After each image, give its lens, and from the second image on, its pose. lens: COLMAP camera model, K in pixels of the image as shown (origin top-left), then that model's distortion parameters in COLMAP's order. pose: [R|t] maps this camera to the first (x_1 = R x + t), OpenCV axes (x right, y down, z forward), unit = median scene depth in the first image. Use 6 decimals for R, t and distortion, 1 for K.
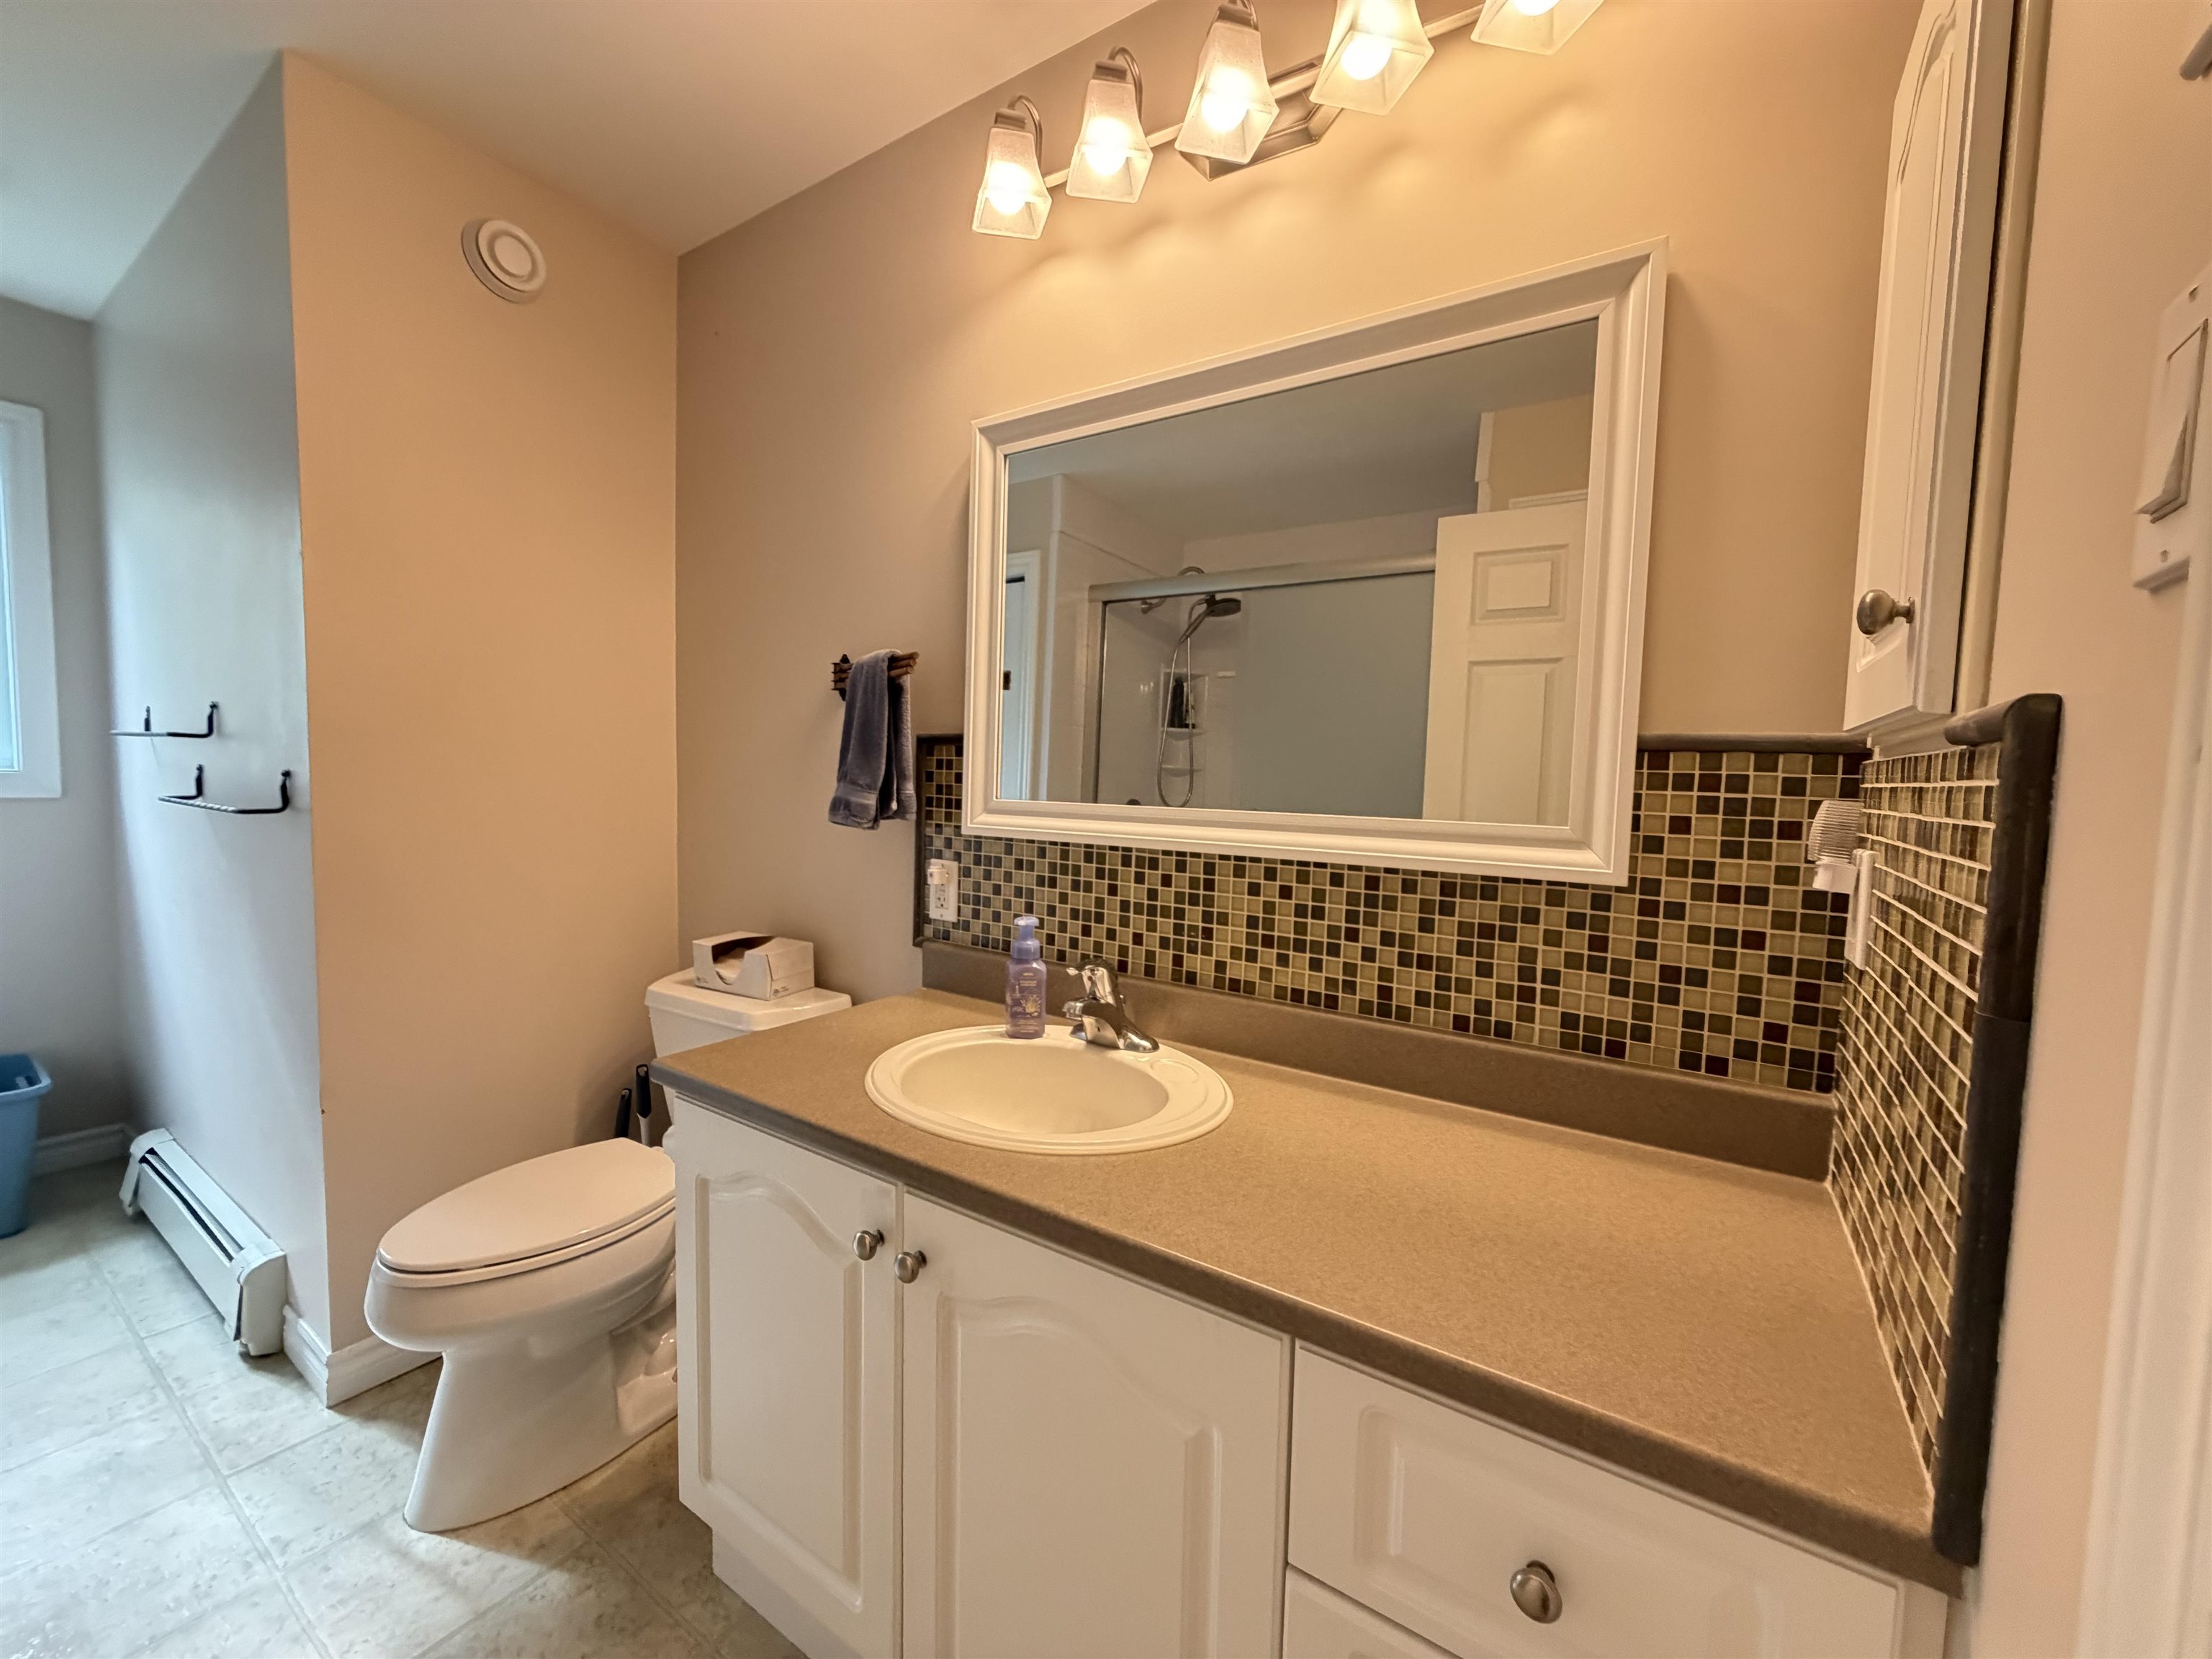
lens RADIAL K [[883.0, 0, 1106.9], [0, 883.0, 832.7], [0, 0, 1]] dist [0.001322, -0.000047]
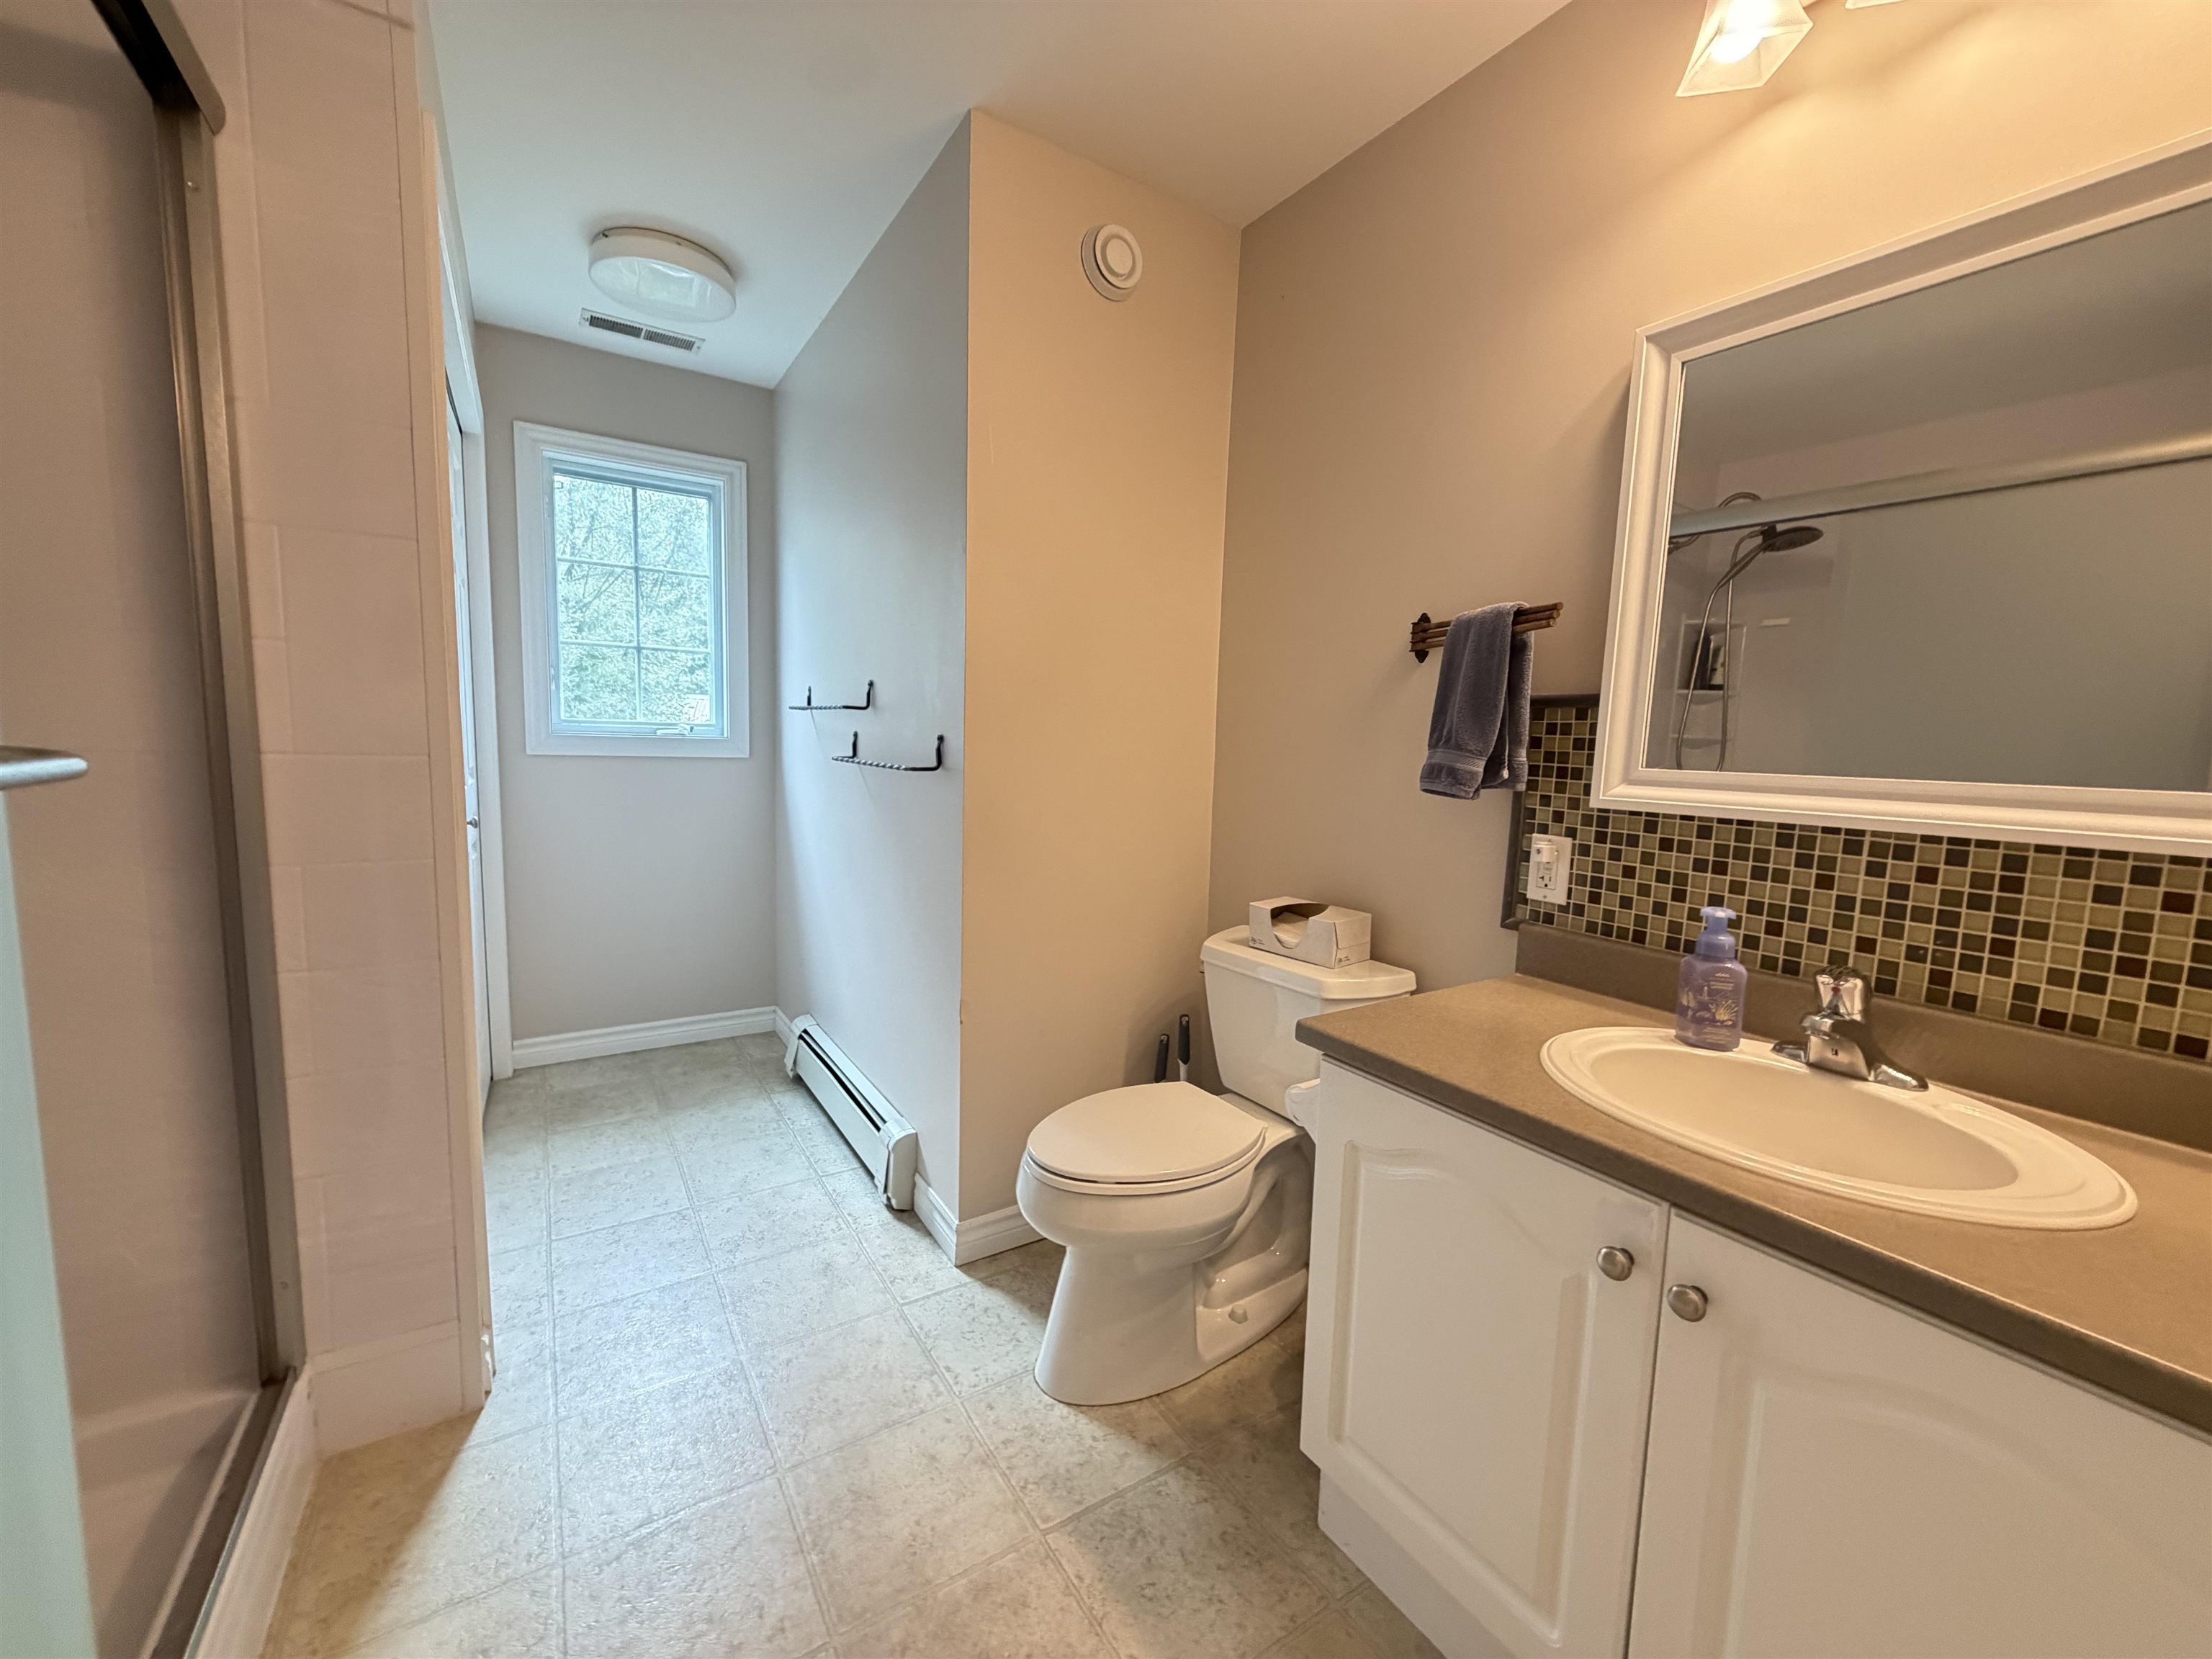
lens RADIAL K [[883.0, 0, 1103.9], [0, 883.0, 832.0], [0, 0, 1]] dist [0.001322, -0.000047]
pose [[0.916964, 0.043891, -0.396549, -0.260724], [-0.031471, 0.998791, 0.037776, 0.008170], [0.397728, -0.022160, 0.917236, -0.010172]]
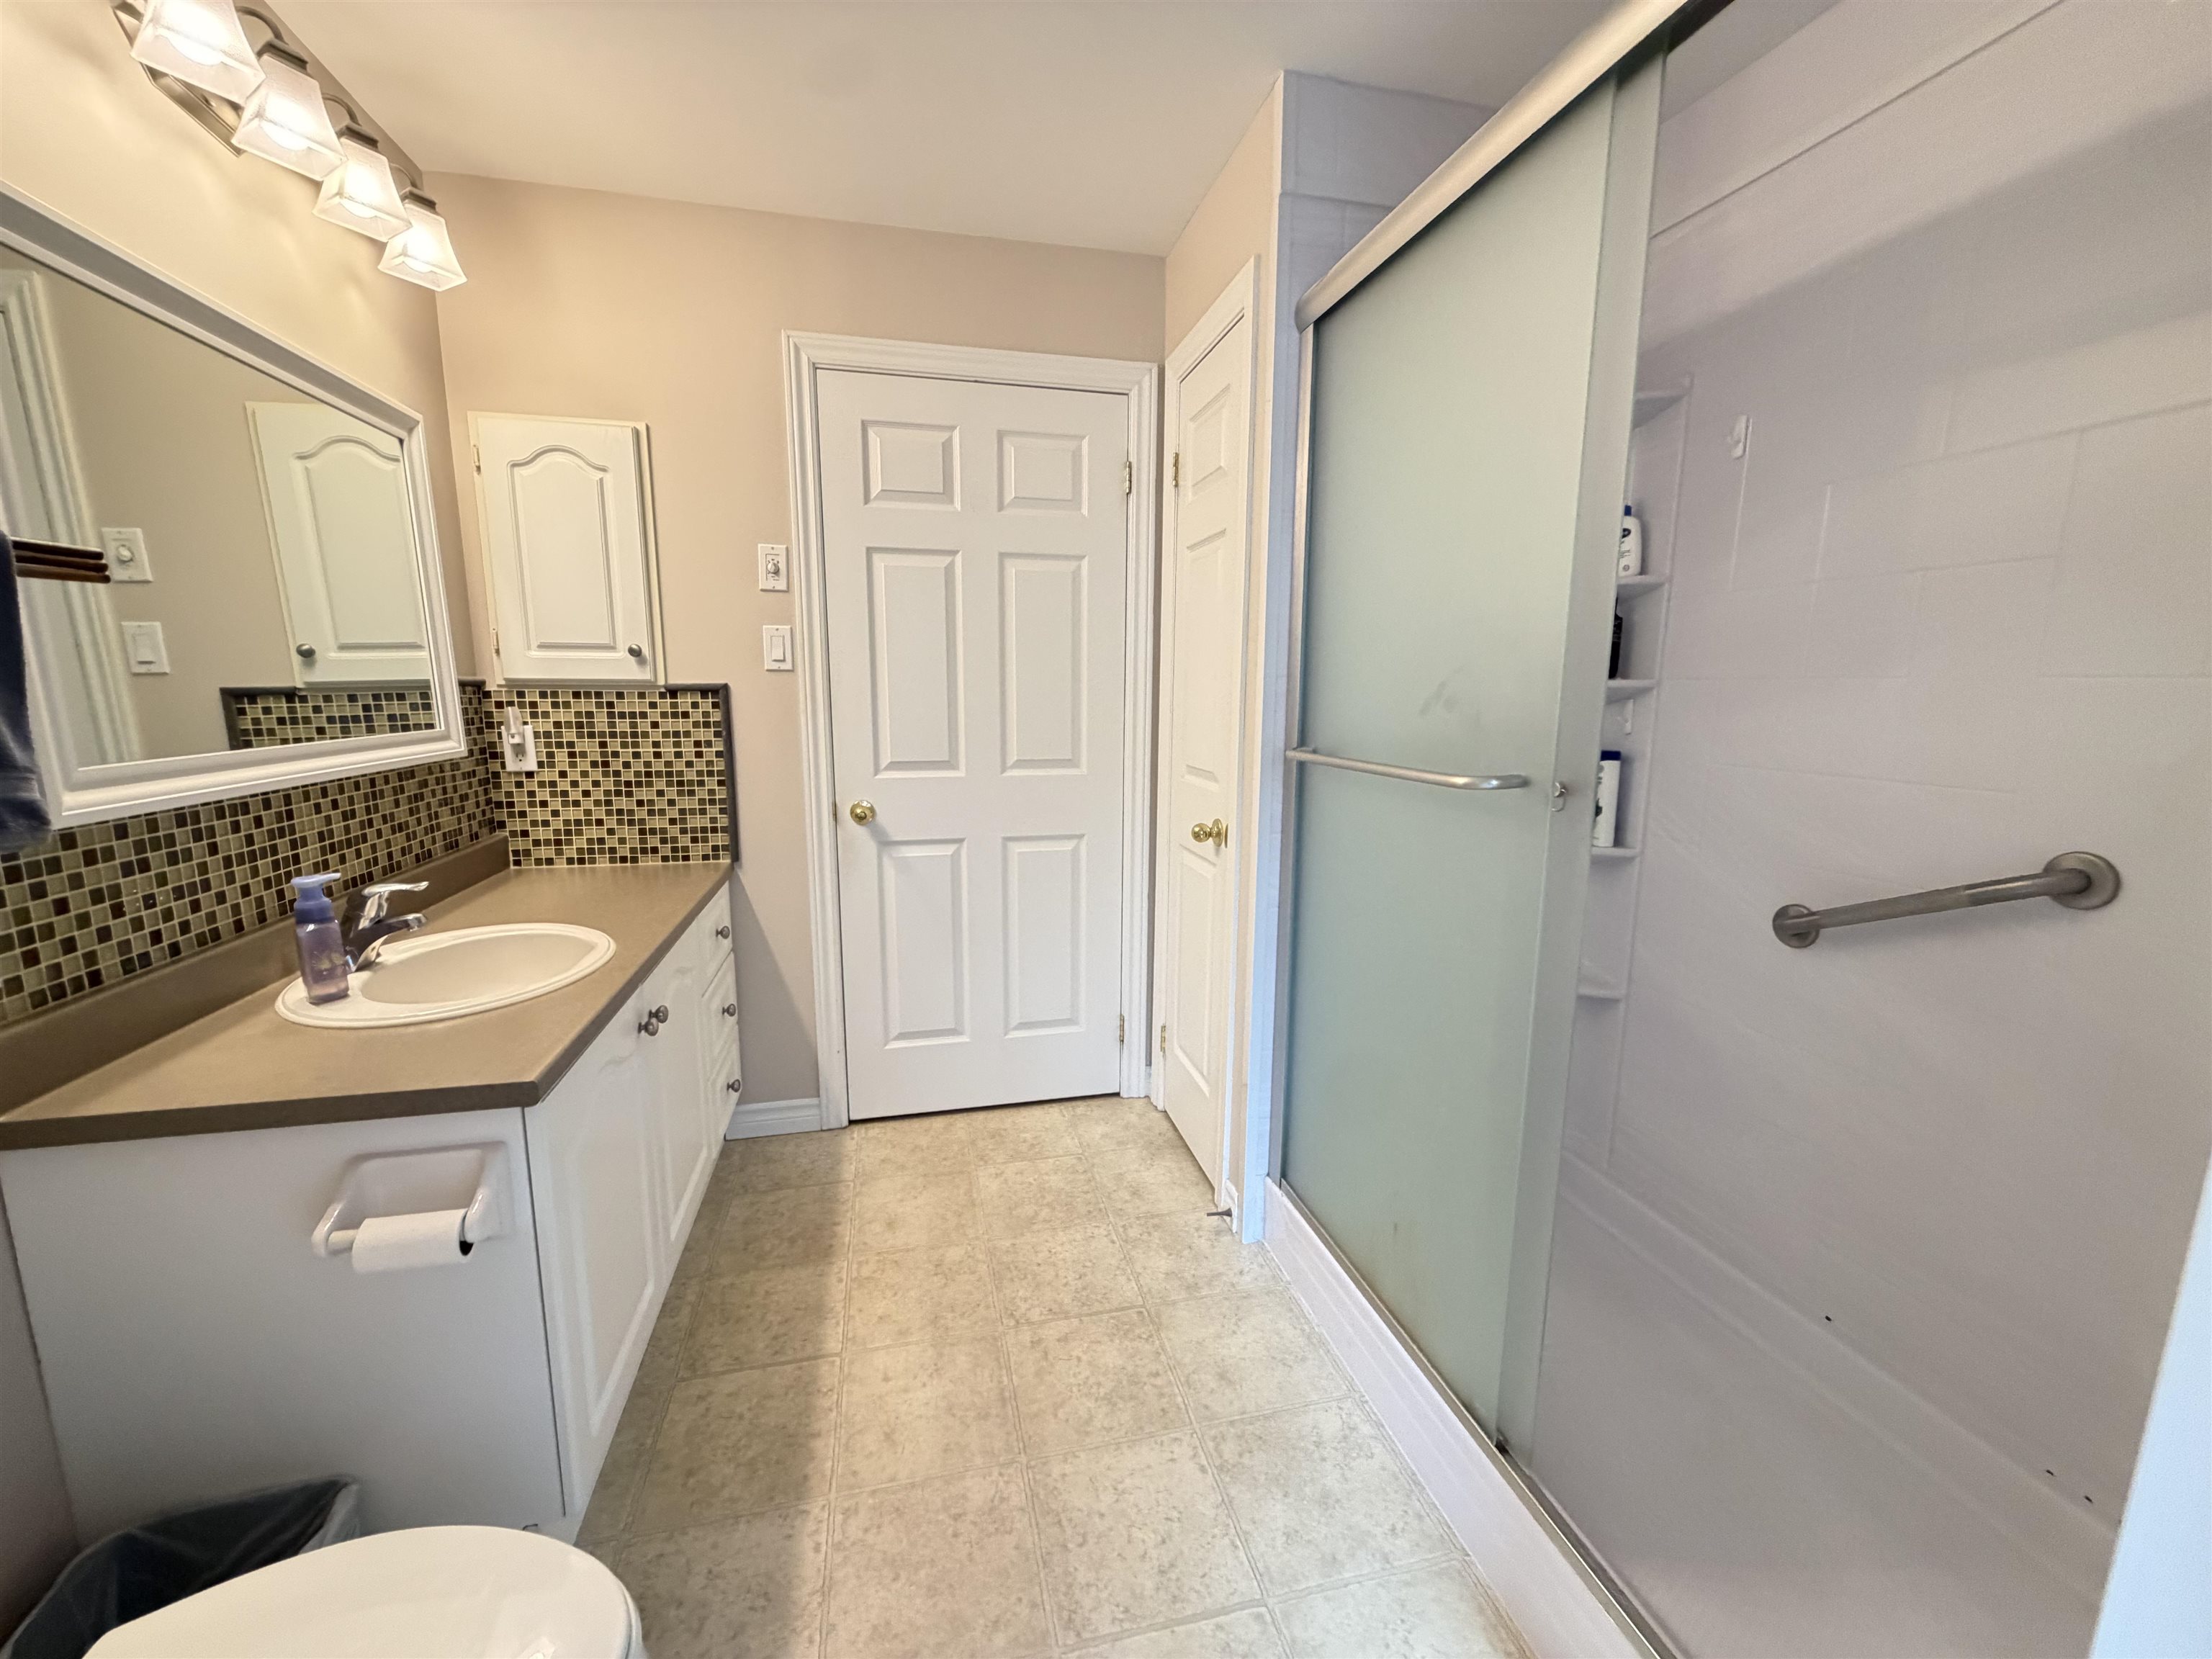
lens RADIAL K [[883.0, 0, 1113.8], [0, 883.0, 835.3], [0, 0, 1]] dist [0.001322, -0.000047]
pose [[-0.741087, -0.146818, 0.655160, -1.166184], [0.015554, 0.971782, 0.235366, -0.135400], [-0.671229, 0.184618, -0.717892, 0.951768]]
